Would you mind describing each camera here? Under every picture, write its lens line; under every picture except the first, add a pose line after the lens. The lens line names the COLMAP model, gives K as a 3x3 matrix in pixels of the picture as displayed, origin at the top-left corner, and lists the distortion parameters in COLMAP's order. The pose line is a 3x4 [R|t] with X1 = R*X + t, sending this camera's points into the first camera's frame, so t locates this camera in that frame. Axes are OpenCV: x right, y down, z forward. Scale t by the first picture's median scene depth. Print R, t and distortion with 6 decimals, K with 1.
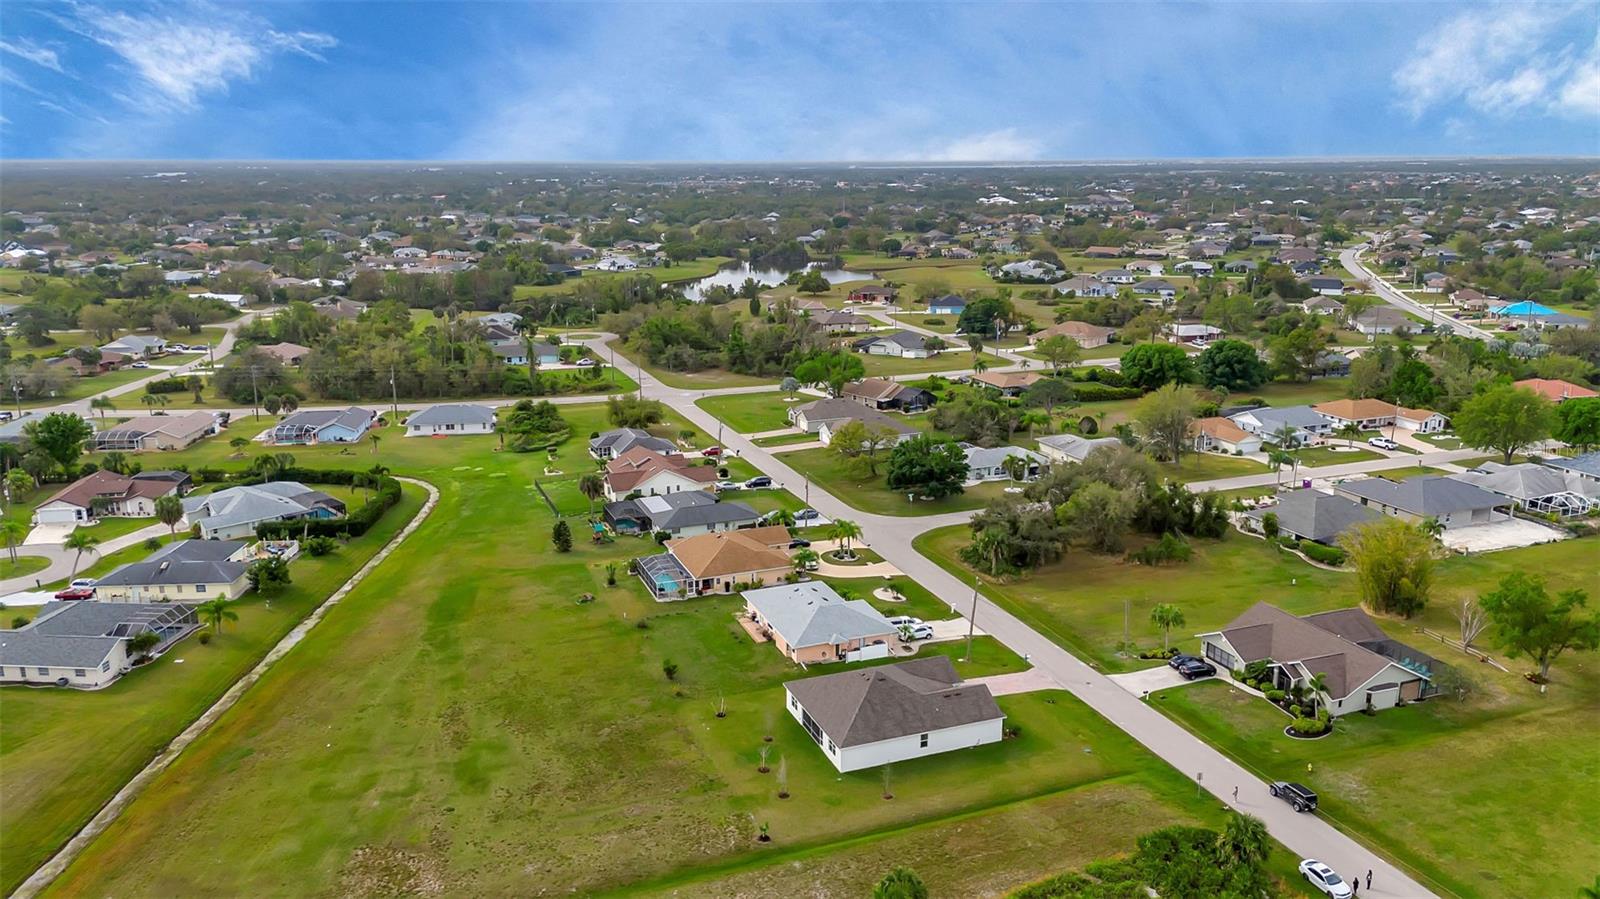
lens RADIAL K [[1165.9, 0, 799.5], [0, 1165.9, 453.1], [0, 0, 1]] dist [0.087153, -0.084721]
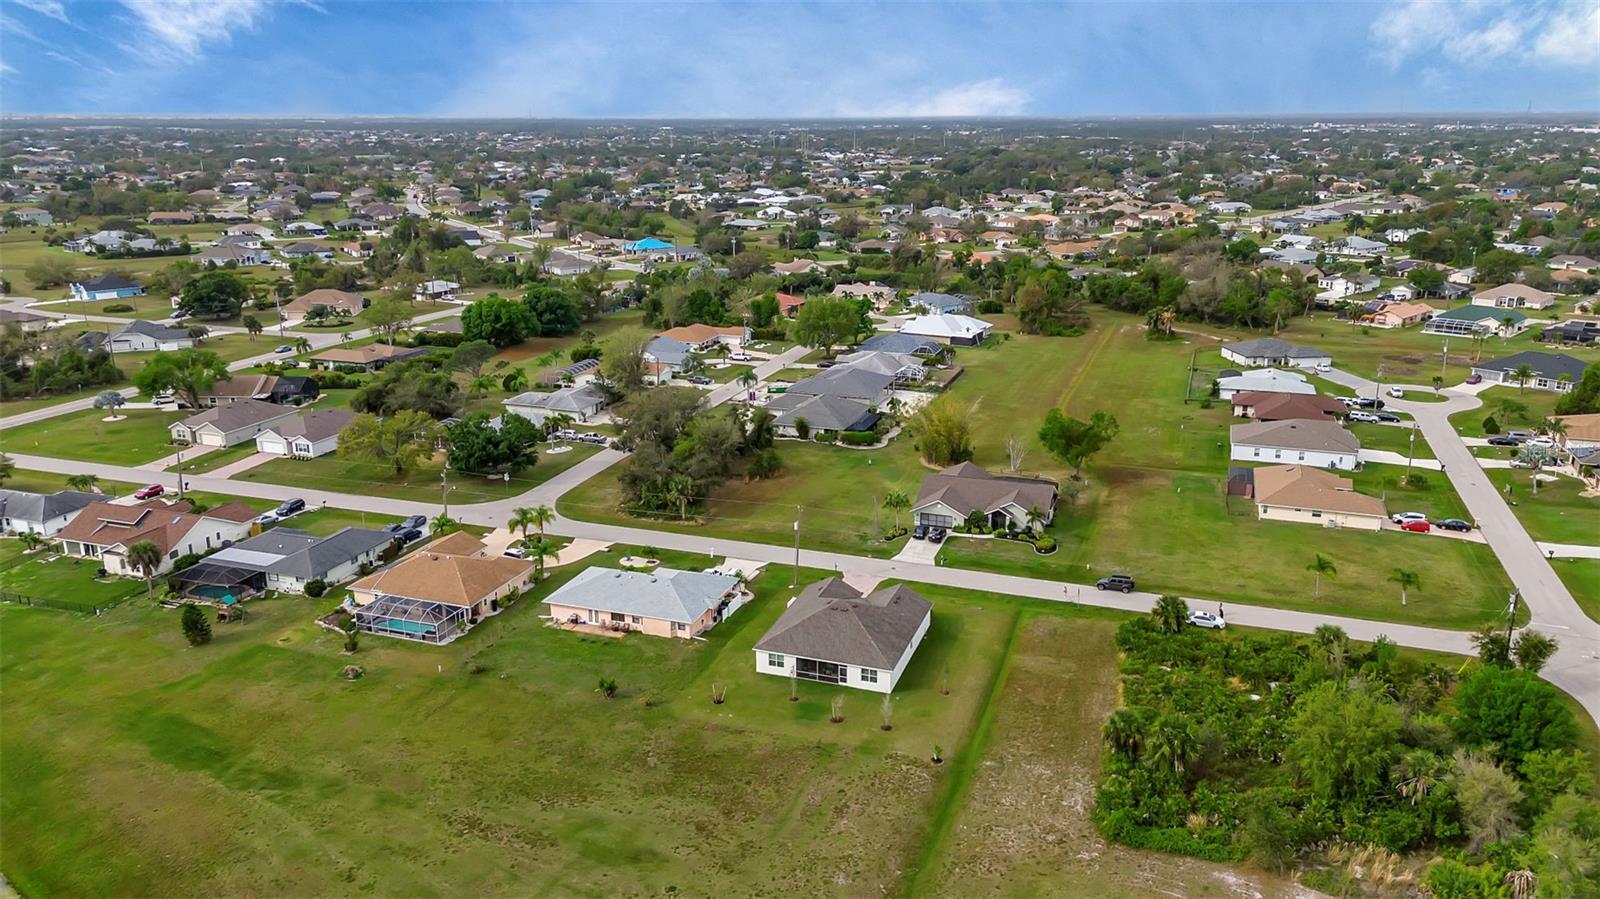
lens RADIAL K [[1165.9, 0, 799.5], [0, 1165.9, 453.1], [0, 0, 1]] dist [0.087153, -0.084721]
pose [[0.653923, -0.208183, 0.727354, -0.513361], [0.183588, 0.976325, 0.114389, -0.053458], [-0.733948, 0.058732, 0.676662, 0.225568]]
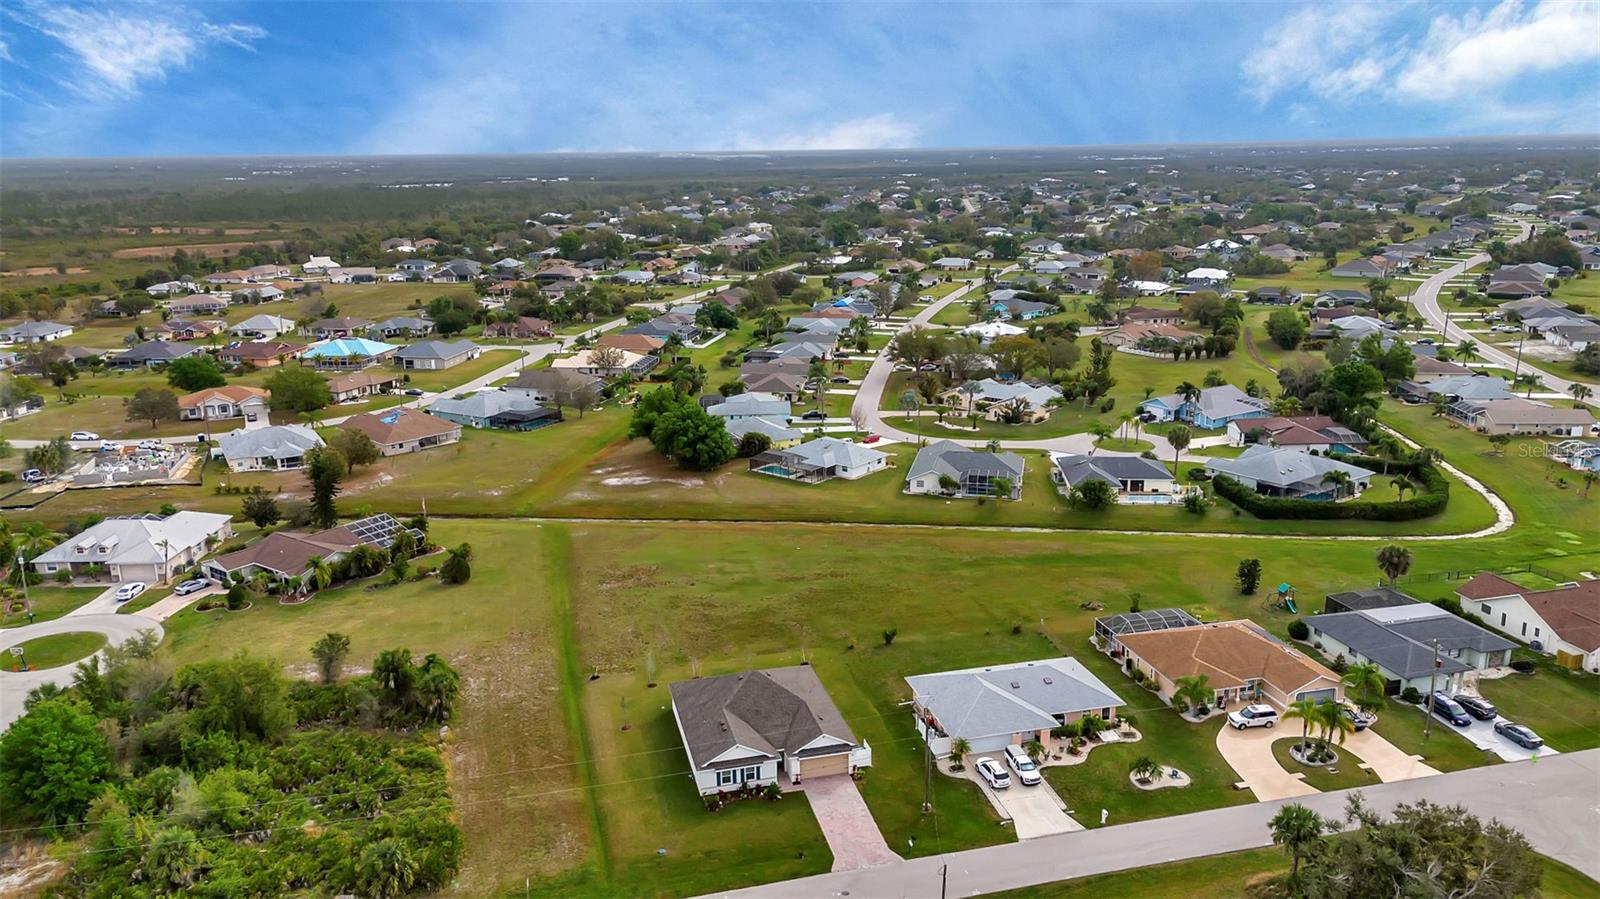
lens RADIAL K [[1165.9, 0, 799.5], [0, 1165.9, 453.1], [0, 0, 1]] dist [0.087153, -0.084721]
pose [[-0.123922, 0.256769, -0.958495, 0.690252], [-0.227111, 0.932961, 0.279292, -0.192371], [0.965952, 0.252296, -0.057300, 0.767667]]
